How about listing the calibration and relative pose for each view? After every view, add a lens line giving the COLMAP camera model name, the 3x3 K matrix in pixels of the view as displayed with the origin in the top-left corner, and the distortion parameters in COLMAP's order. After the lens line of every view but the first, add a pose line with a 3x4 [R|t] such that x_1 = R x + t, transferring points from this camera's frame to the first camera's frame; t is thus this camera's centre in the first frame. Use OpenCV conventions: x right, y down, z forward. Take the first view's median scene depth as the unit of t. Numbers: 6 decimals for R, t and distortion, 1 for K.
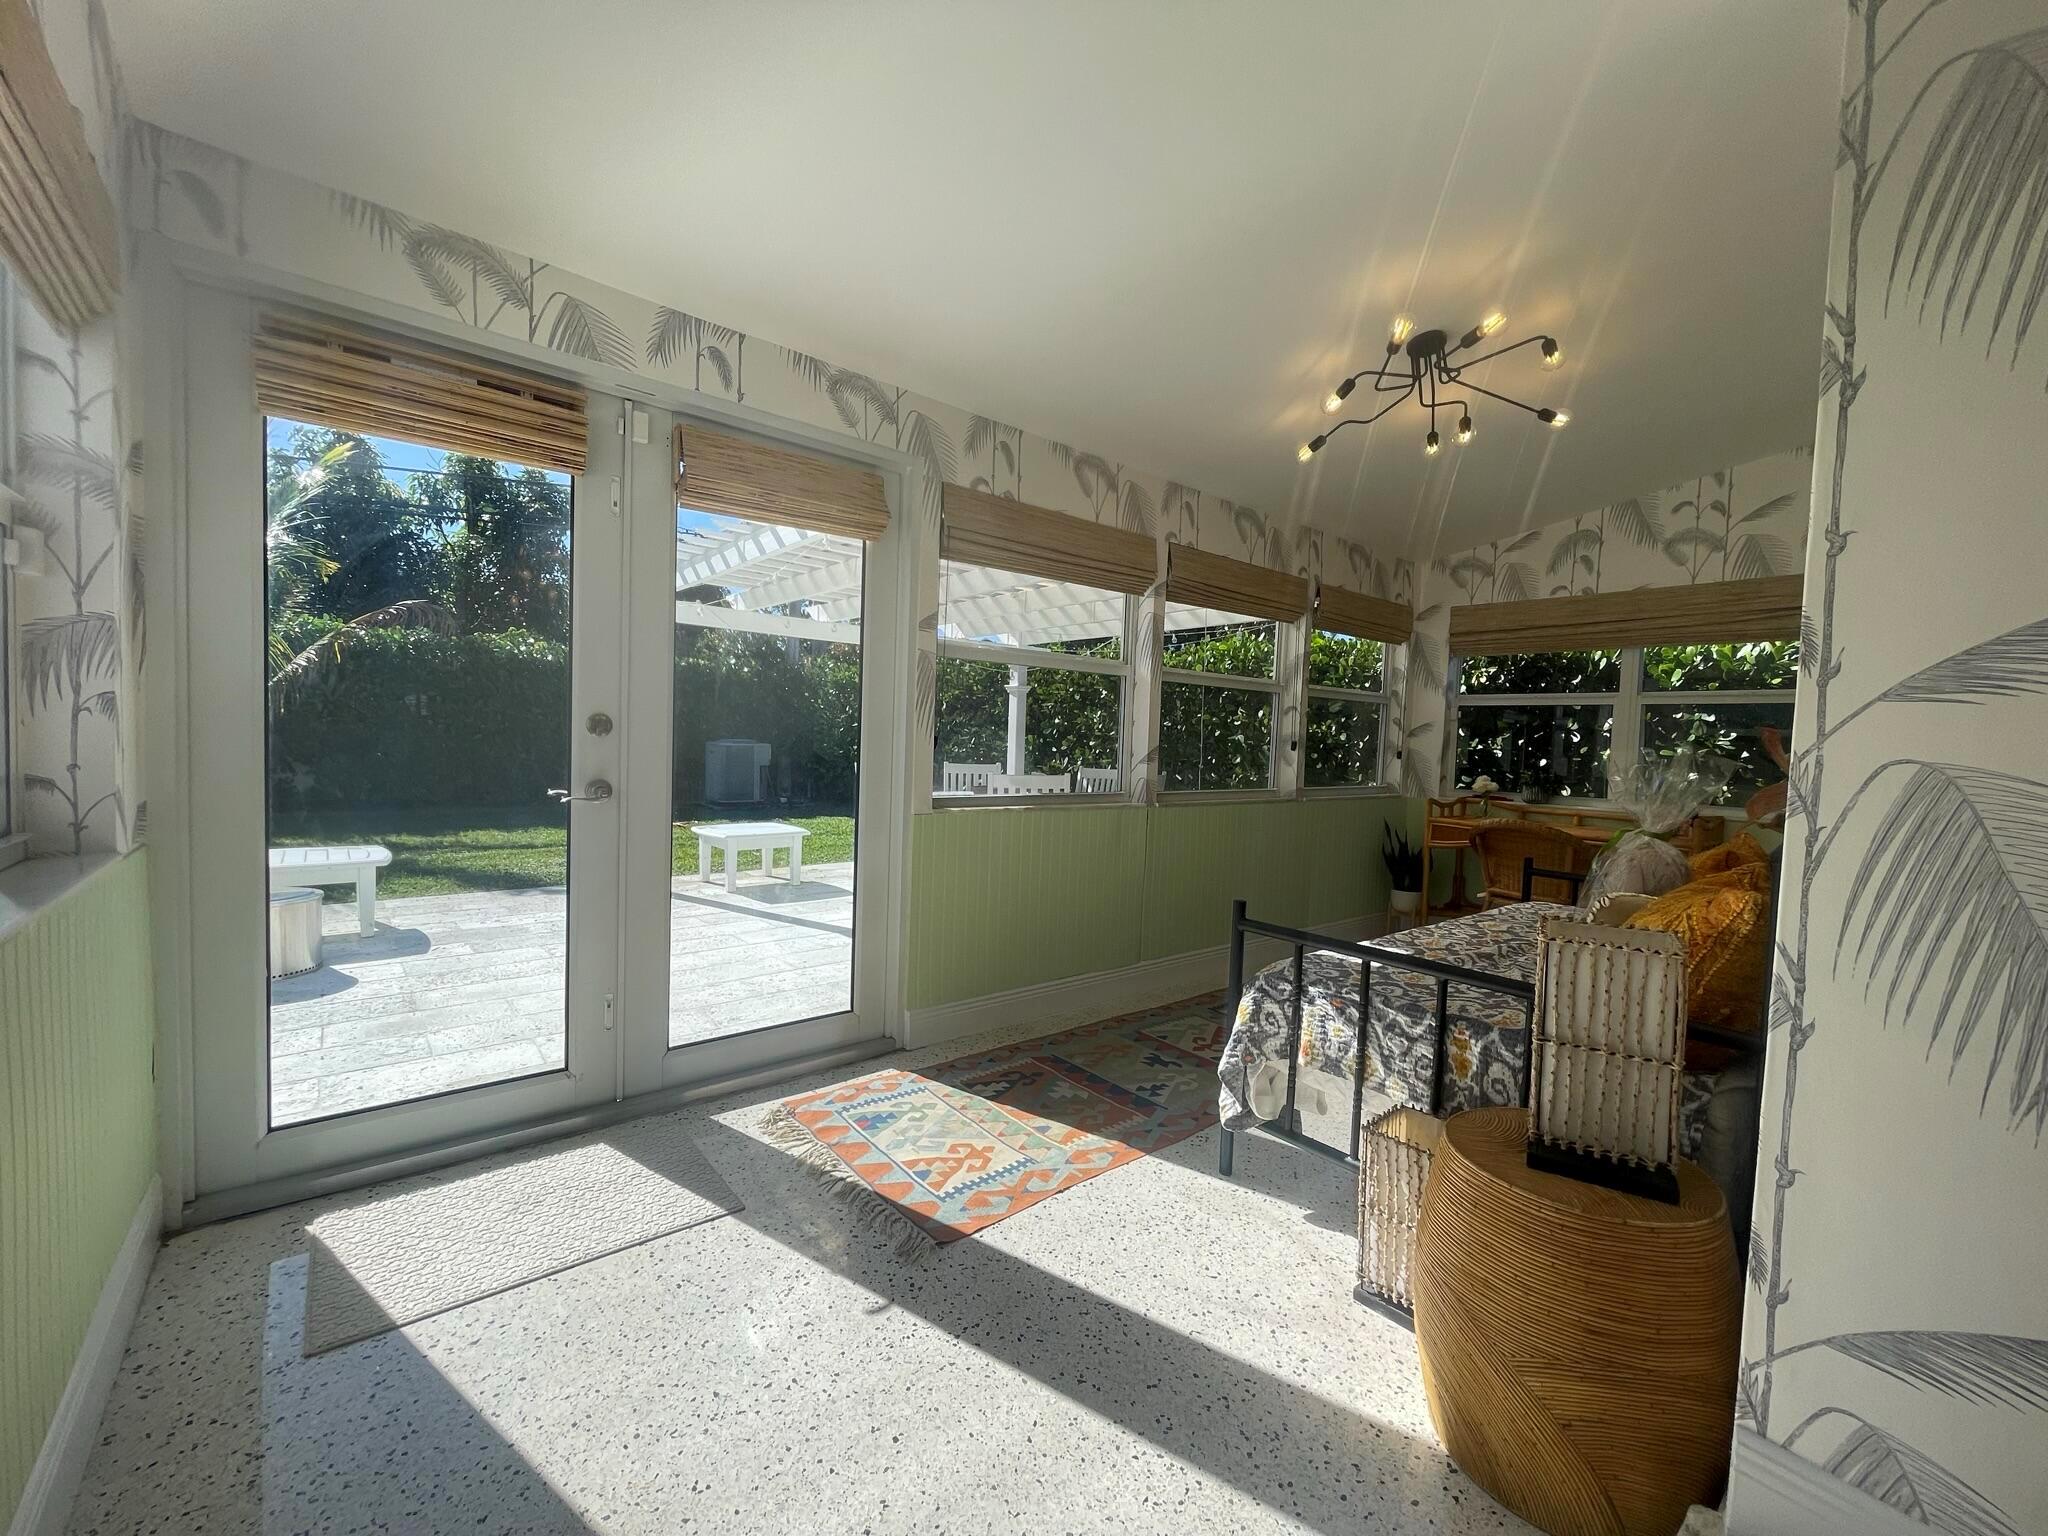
lens RADIAL K [[815.6, 0, 1035.6], [0, 815.6, 766.4], [0, 0, 1]] dist [0.001548, -0.000772]
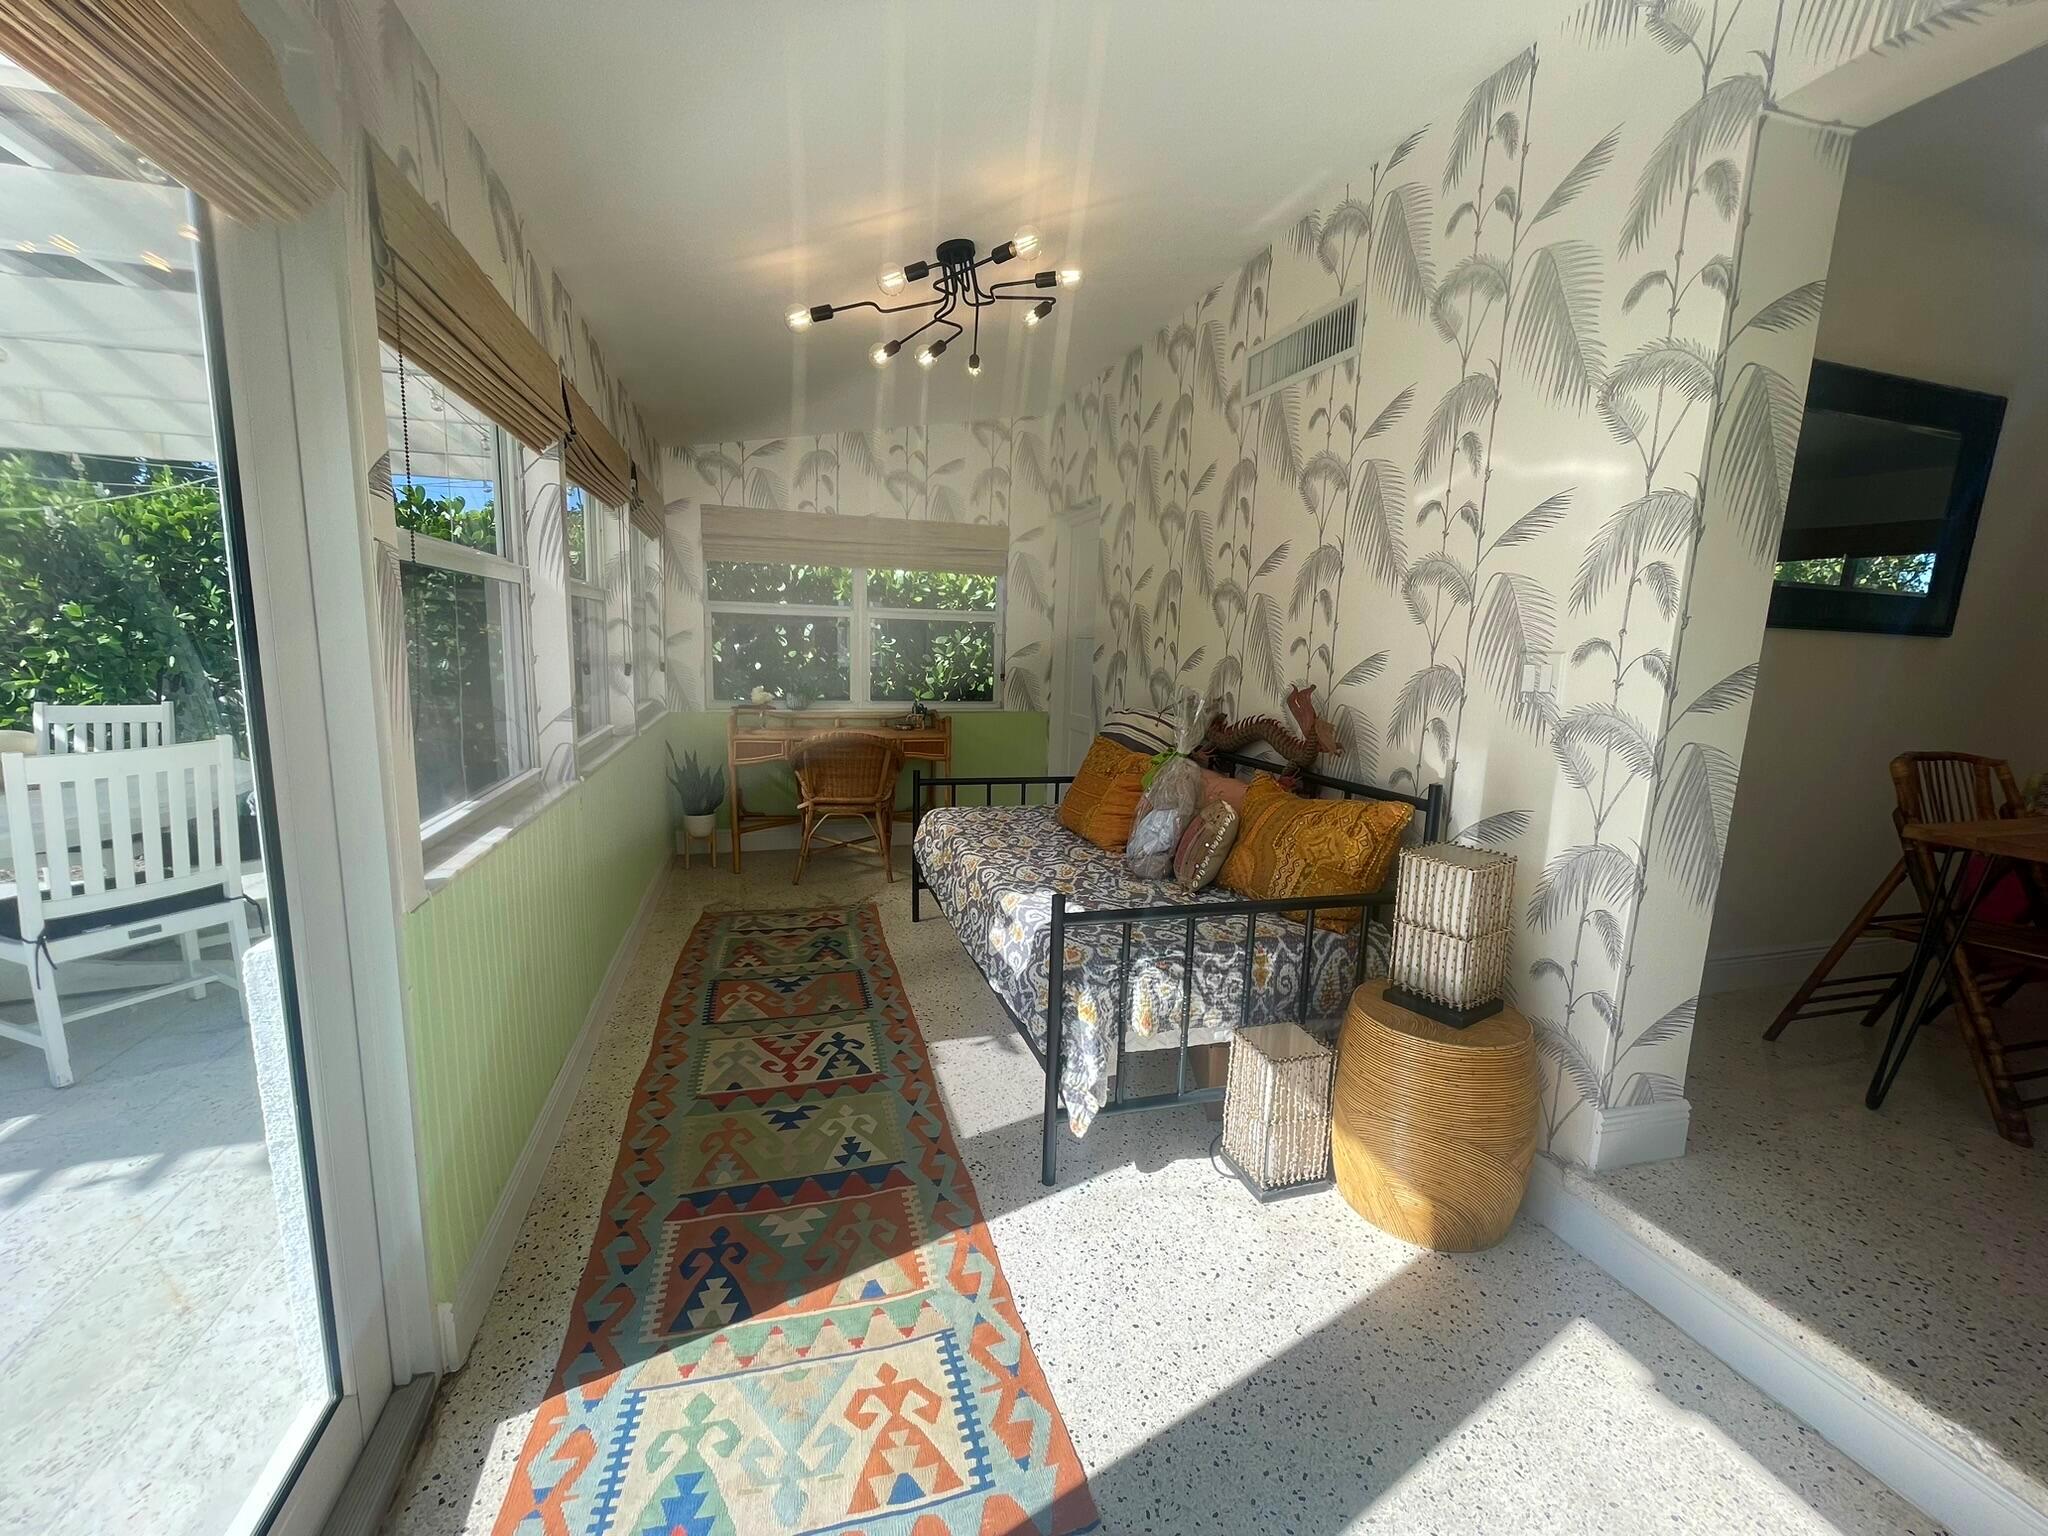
lens RADIAL K [[815.6, 0, 1021.7], [0, 815.6, 768.4], [0, 0, 1]] dist [0.001548, -0.000772]
pose [[0.412427, -0.159125, 0.896986, -0.477288], [0.016110, 0.985747, 0.167464, -0.107307], [-0.910848, -0.054617, 0.409112, 0.601024]]
